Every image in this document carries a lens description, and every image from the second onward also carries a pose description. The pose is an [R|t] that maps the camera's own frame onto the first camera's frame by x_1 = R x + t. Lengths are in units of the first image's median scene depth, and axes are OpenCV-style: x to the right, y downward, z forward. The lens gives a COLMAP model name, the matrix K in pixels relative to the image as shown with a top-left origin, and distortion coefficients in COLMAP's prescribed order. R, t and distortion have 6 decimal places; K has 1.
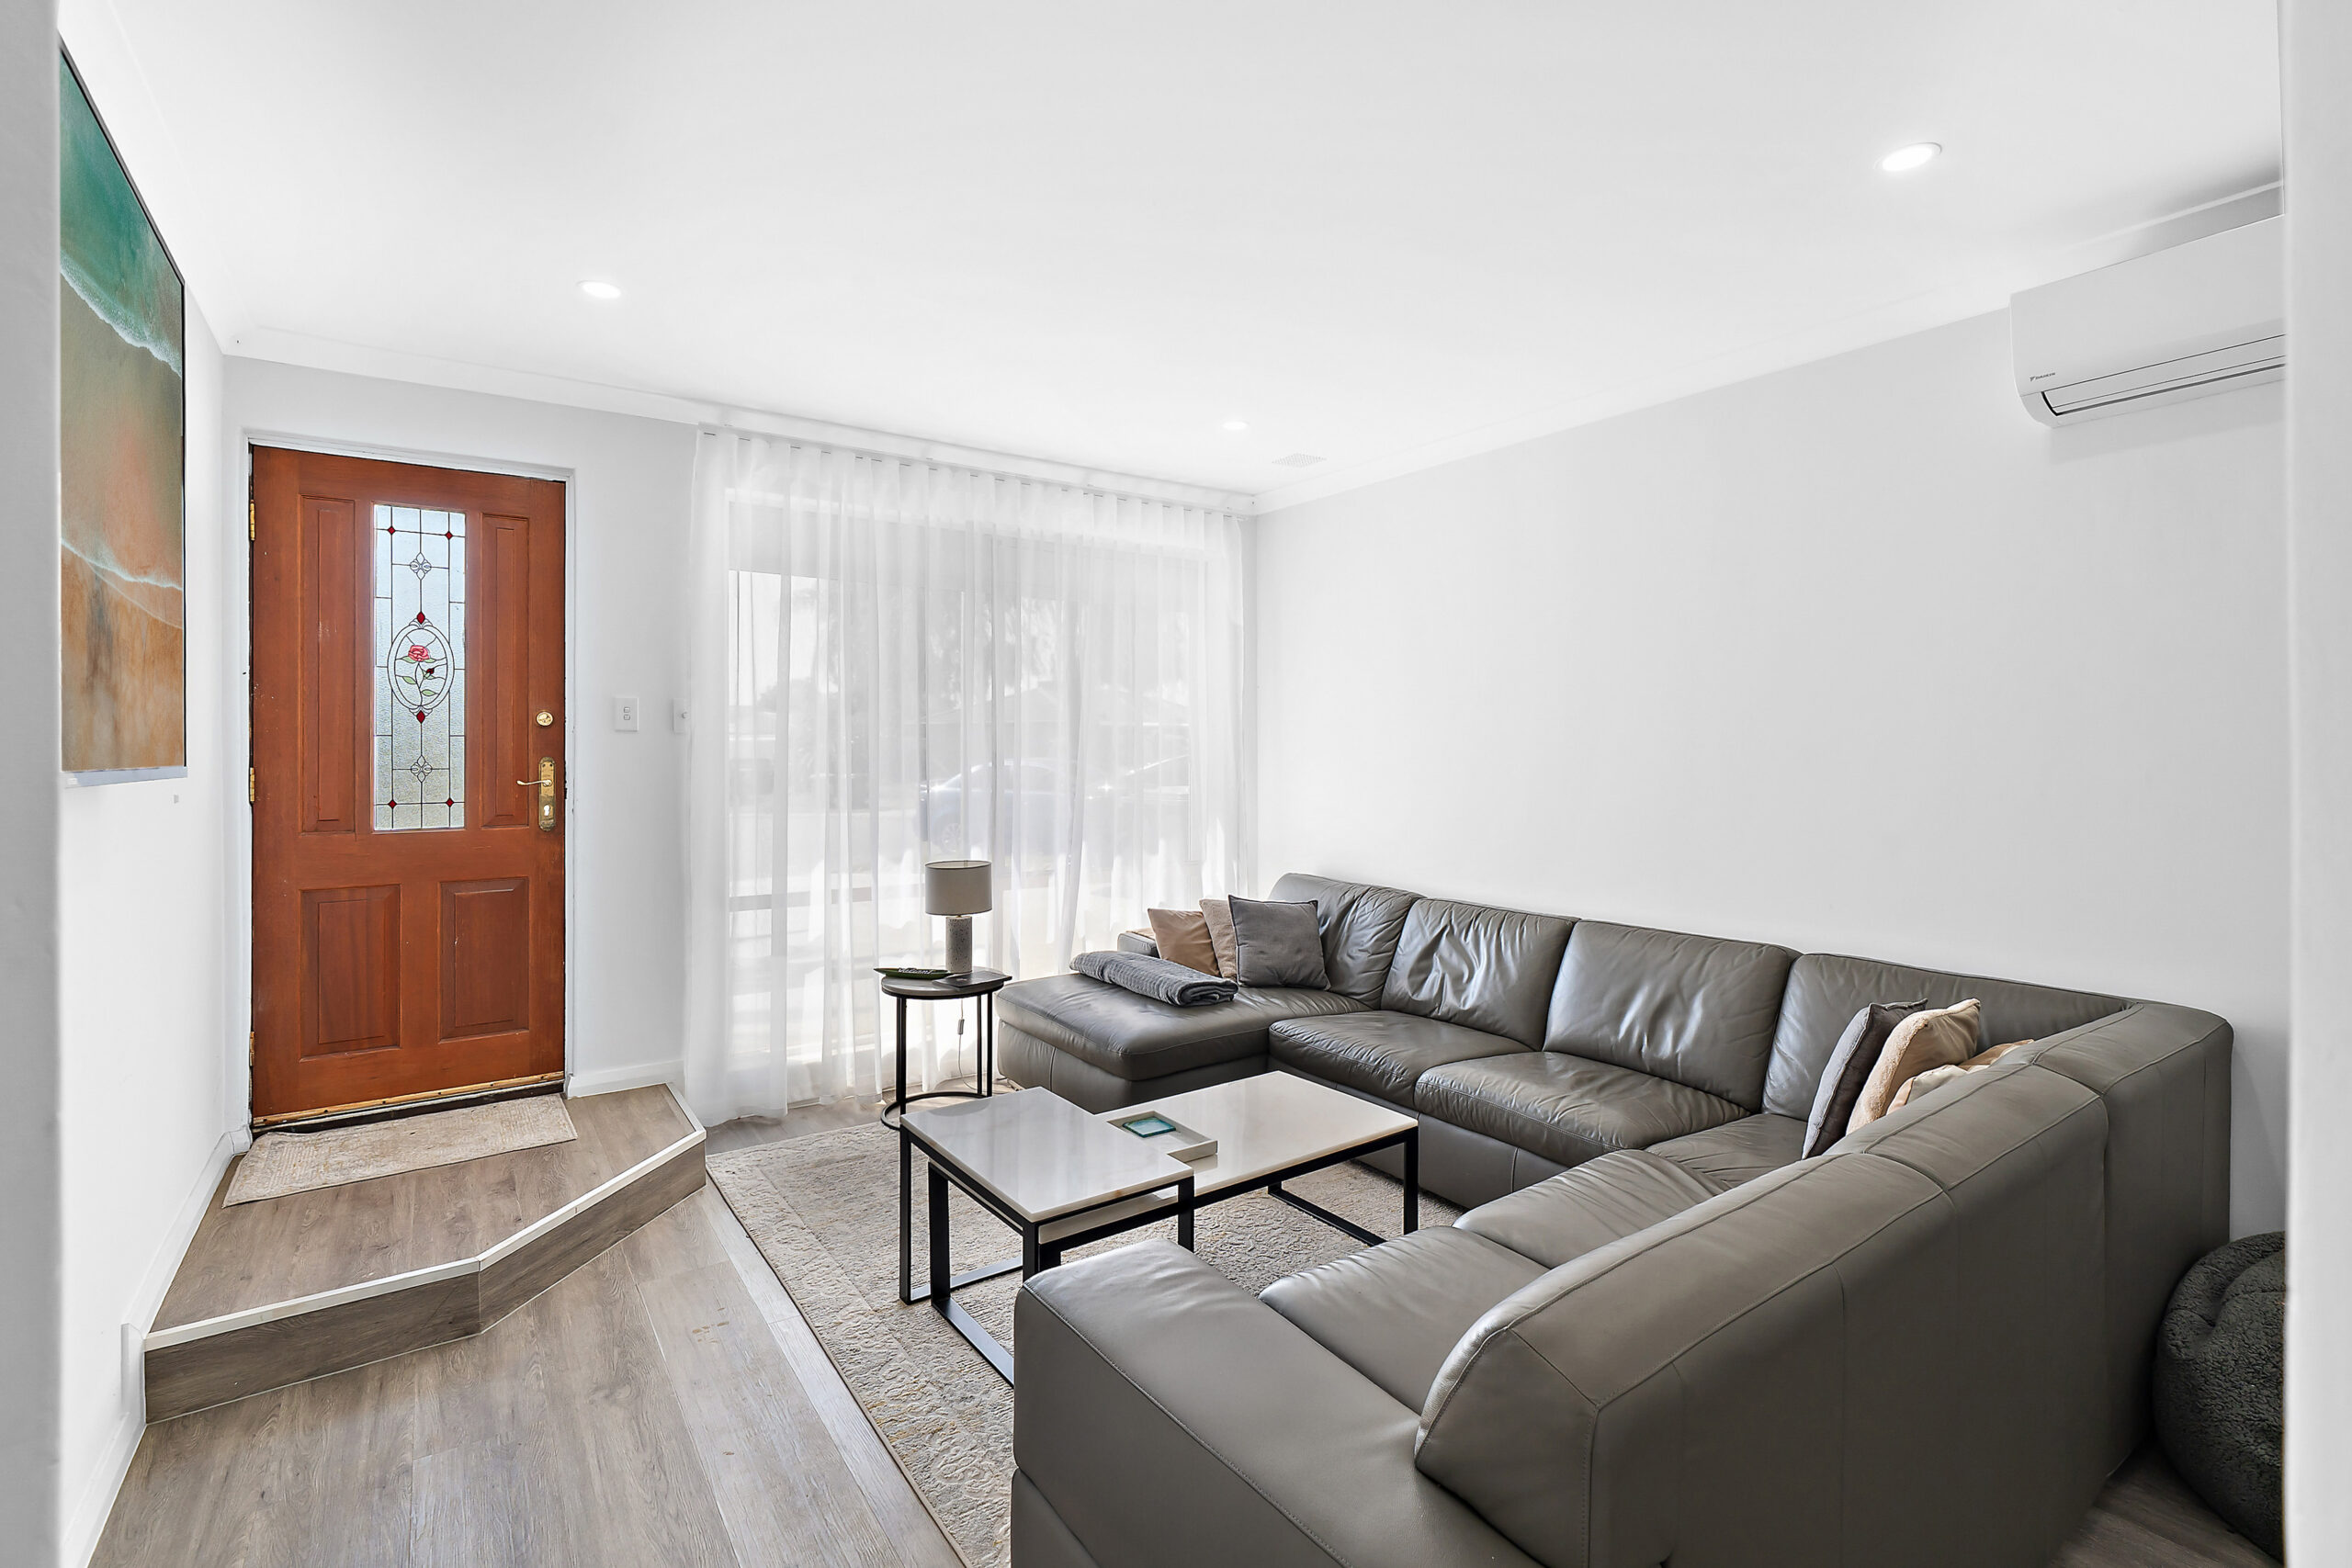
lens RADIAL K [[1067.4, 0, 1178.0], [0, 1067.4, 754.1], [0, 0, 1]] dist [0.003735, 0.001413]
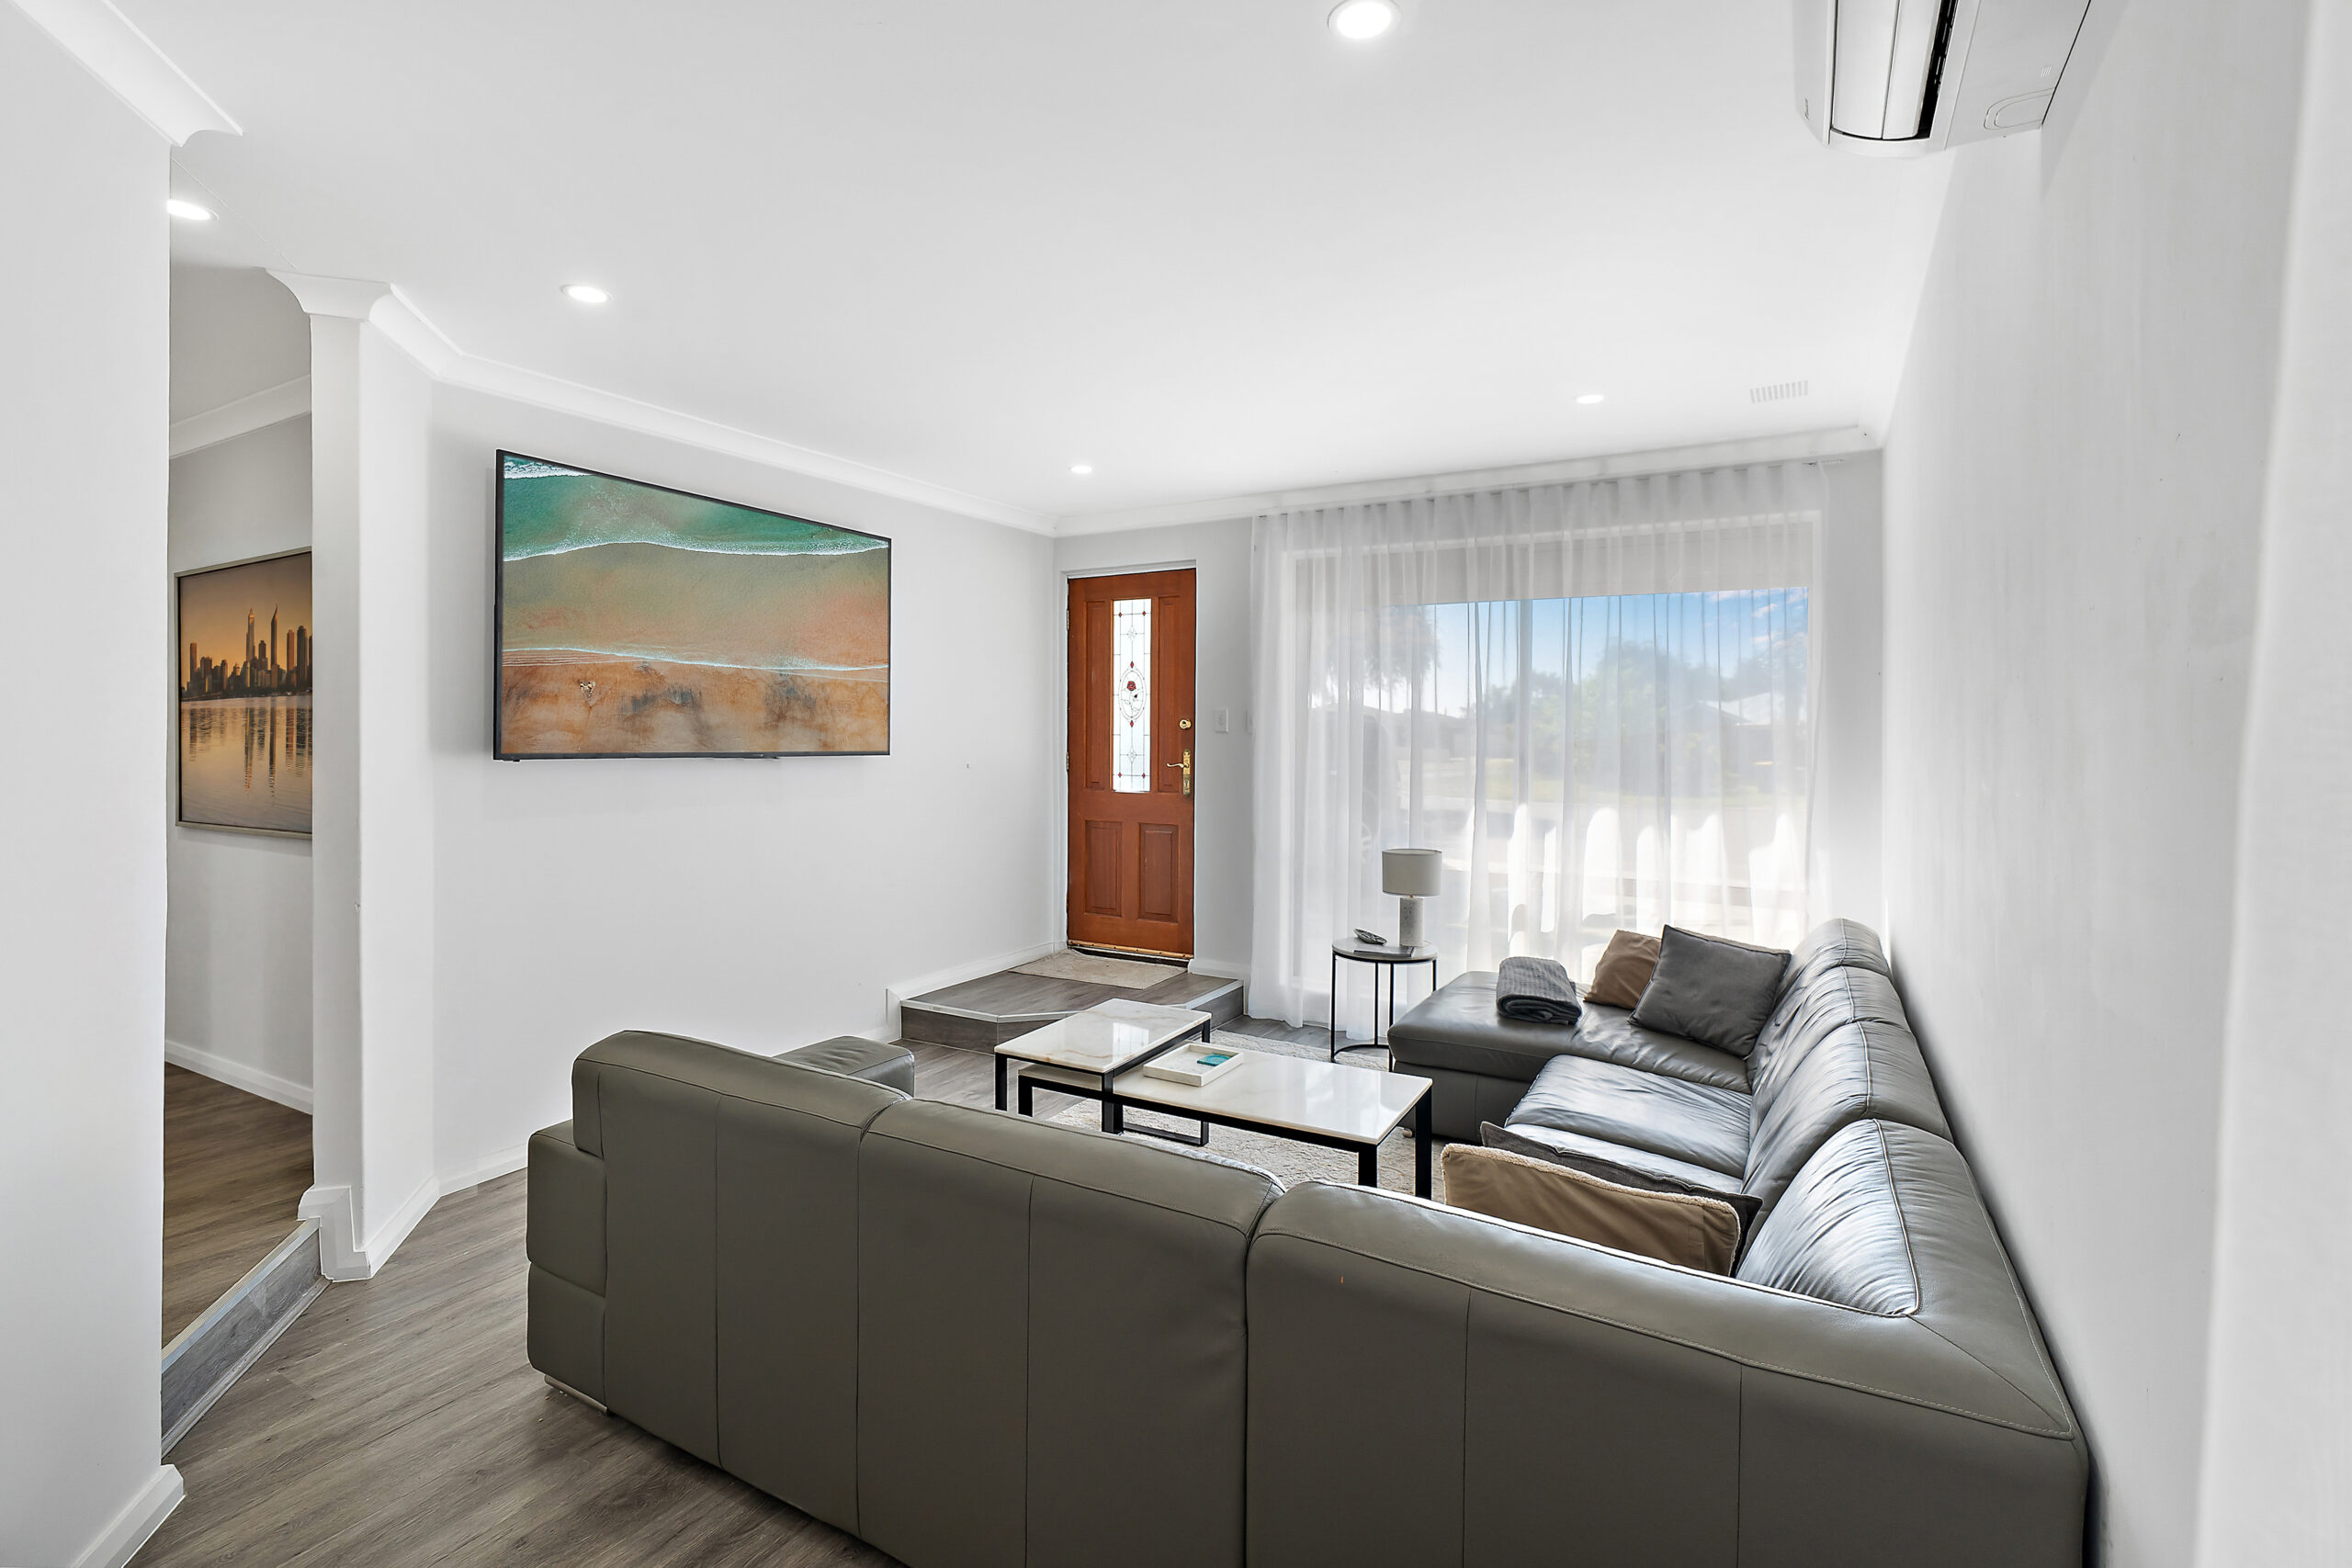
lens RADIAL K [[1067.4, 0, 1181.1], [0, 1067.4, 742.1], [0, 0, 1]] dist [0.003735, 0.001413]
pose [[0.431830, 0.012734, -0.901865, 0.843097], [-0.014910, 0.999864, 0.006979, -0.018727], [0.901832, 0.010433, 0.431961, 0.348123]]
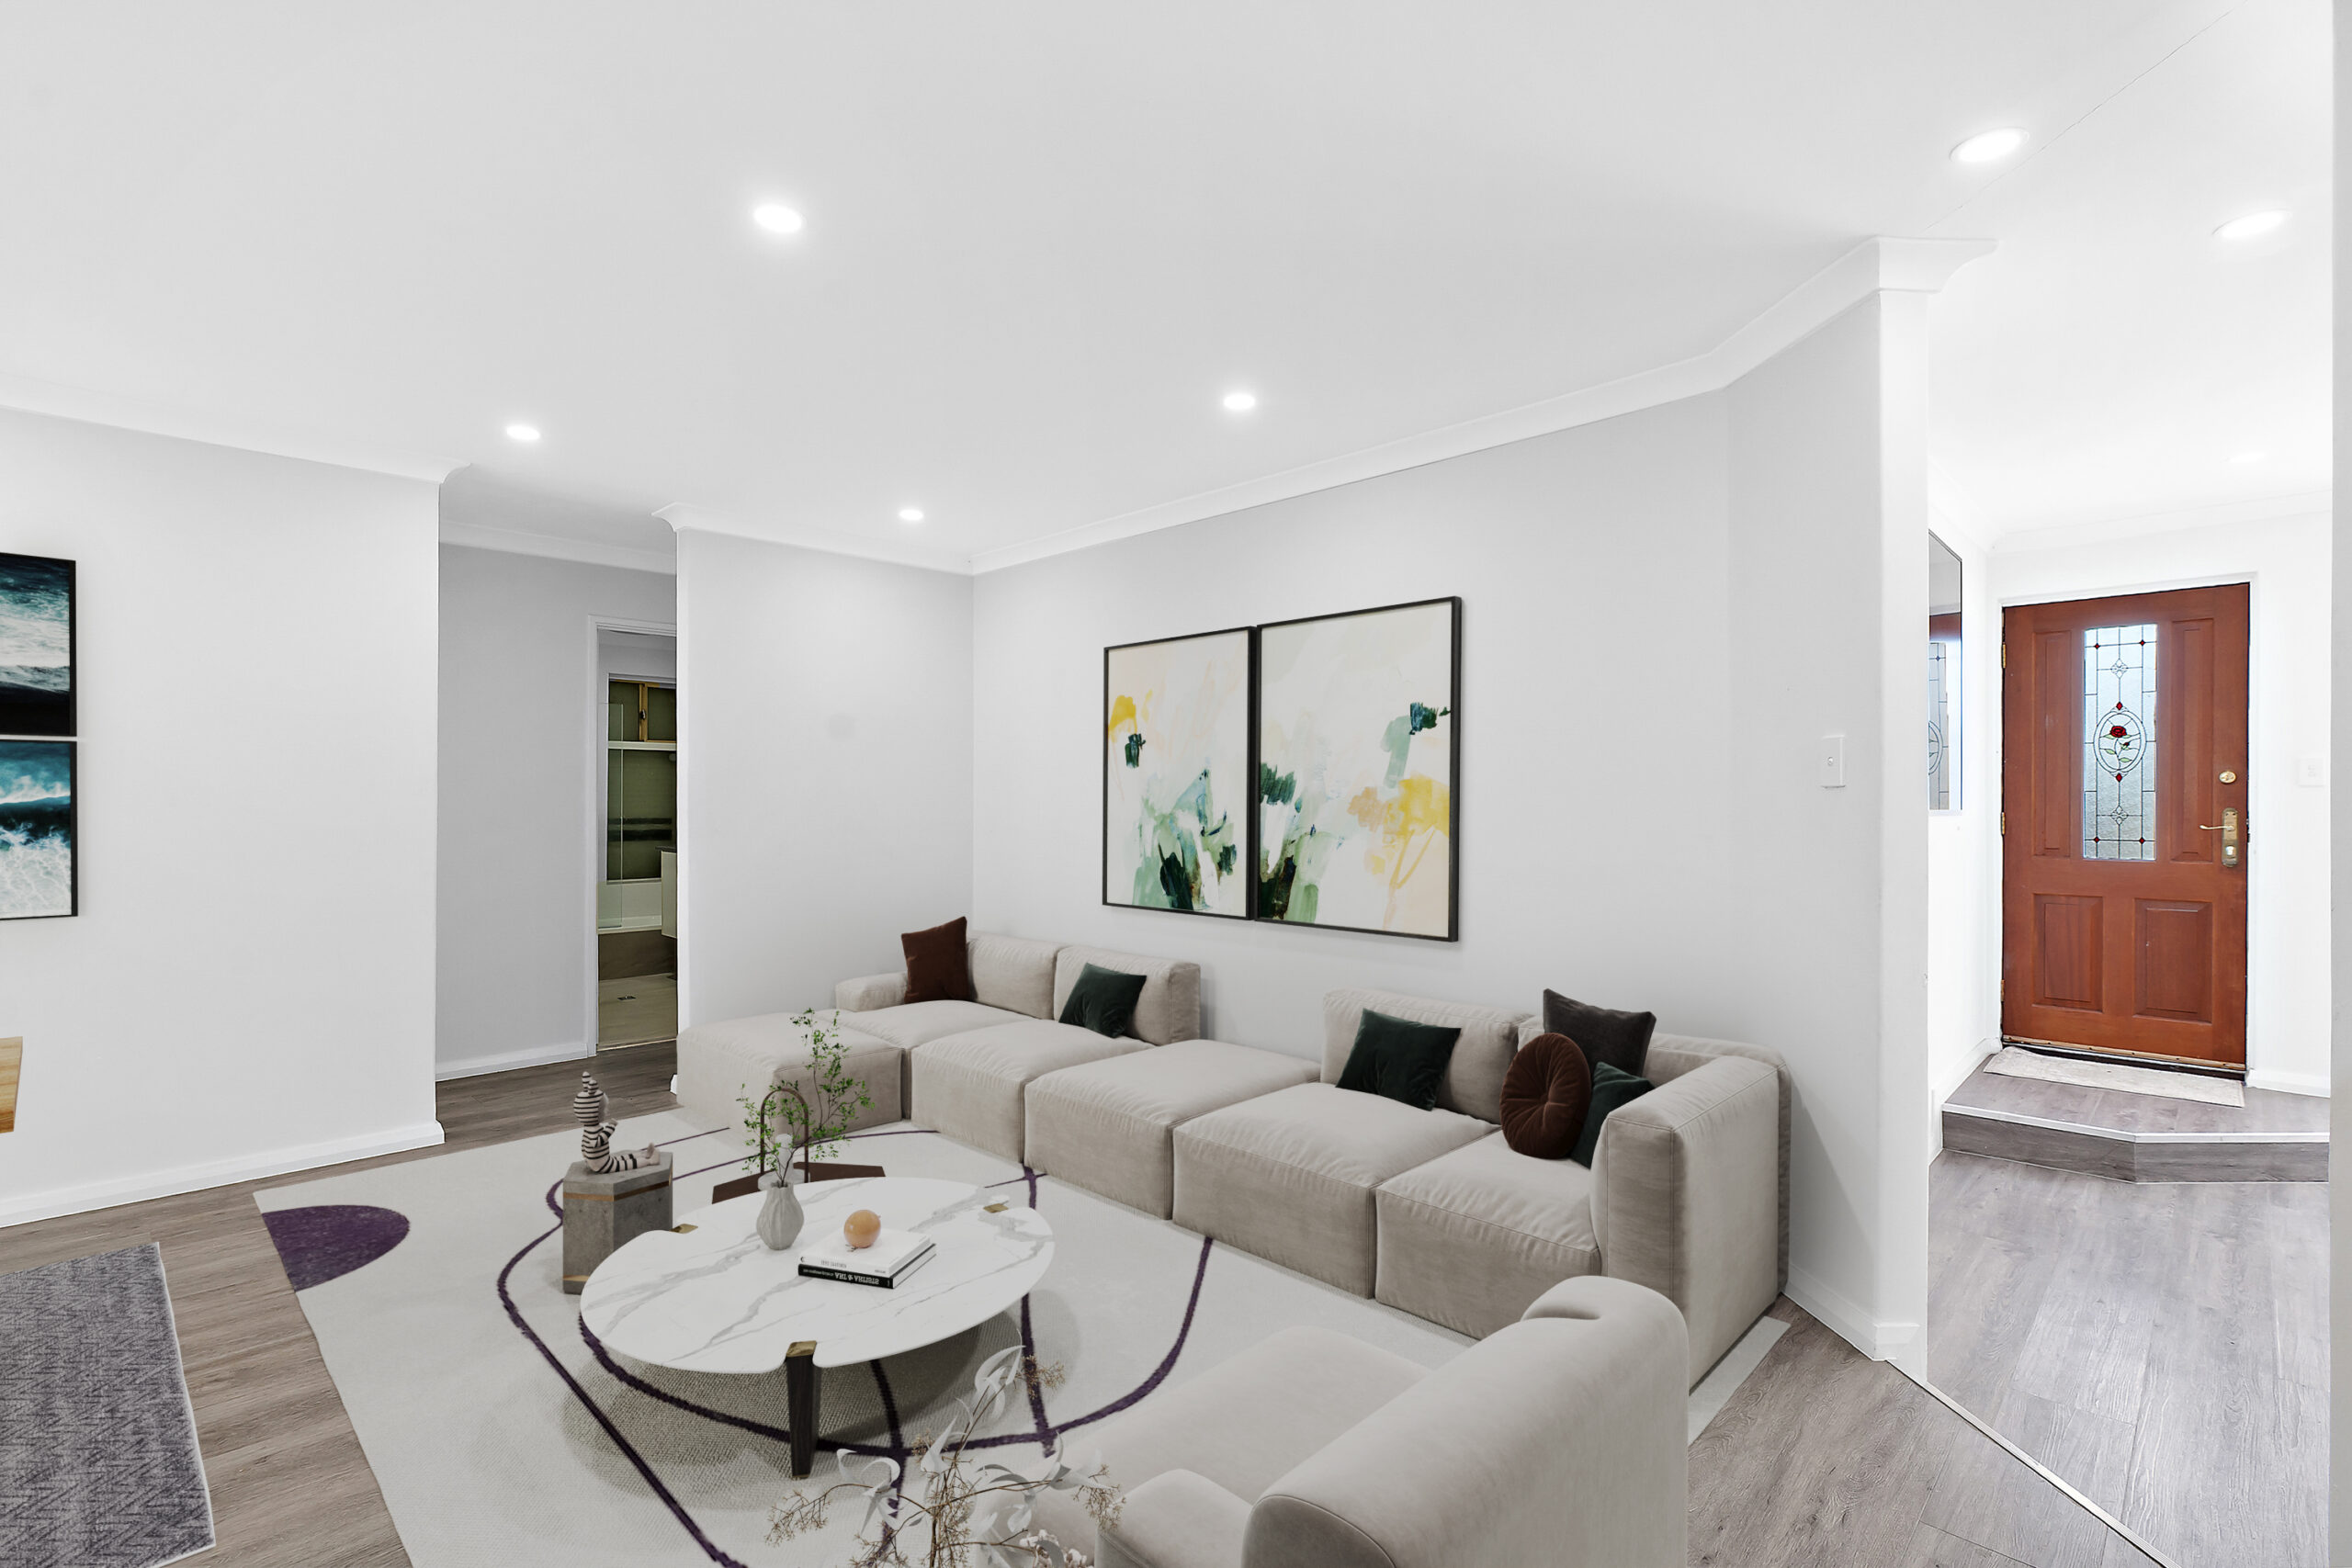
lens RADIAL K [[1067.4, 0, 1182.9], [0, 1067.4, 803.1], [0, 0, 1]] dist [0.003735, 0.001413]
pose [[0.182792, -0.000227, -0.983152, 0.434706], [-0.006559, 0.999977, -0.001450, 0.008128], [0.983130, 0.006714, 0.182786, -0.445015]]
